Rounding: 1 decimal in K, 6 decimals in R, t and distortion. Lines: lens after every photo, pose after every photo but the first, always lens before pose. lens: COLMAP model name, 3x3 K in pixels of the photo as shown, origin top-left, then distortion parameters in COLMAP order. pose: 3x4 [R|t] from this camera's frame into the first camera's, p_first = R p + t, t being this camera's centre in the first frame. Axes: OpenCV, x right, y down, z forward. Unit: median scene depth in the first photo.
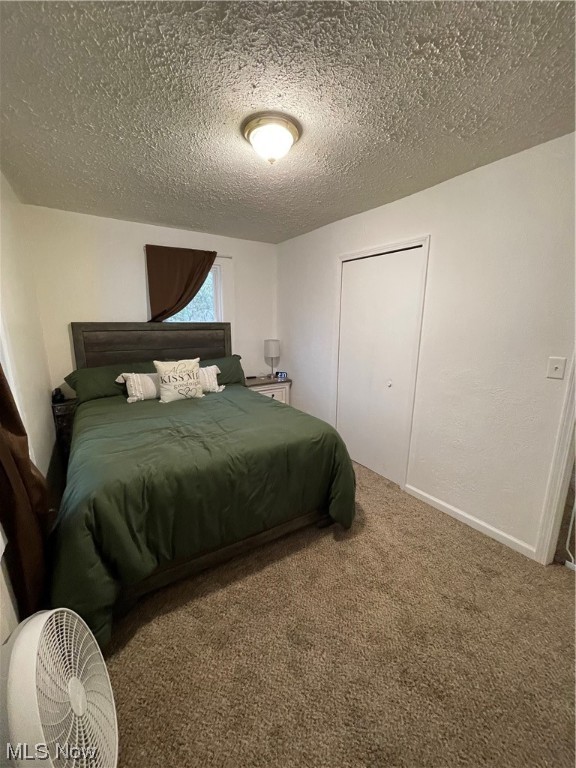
lens RADIAL K [[306.7, 0, 284.9], [0, 306.7, 384.7], [0, 0, 1]] dist [-0.004160, -0.000282]
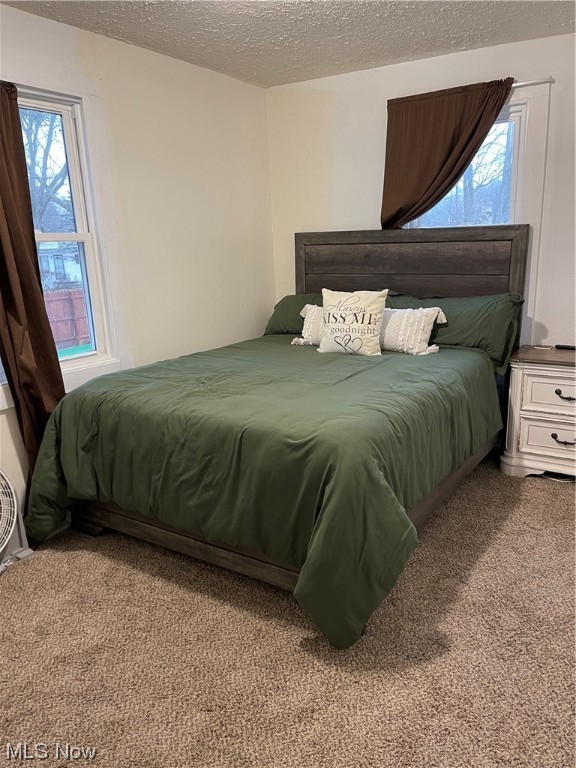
lens RADIAL K [[588.2, 0, 286.6], [0, 588.2, 385.3], [0, 0, 1]] dist [0.038045, -0.009531]
pose [[0.419394, 0.203165, -0.884778, 0.673377], [-0.156210, 0.976249, 0.150124, -0.048931], [0.894263, 0.075250, 0.441170, 0.349092]]
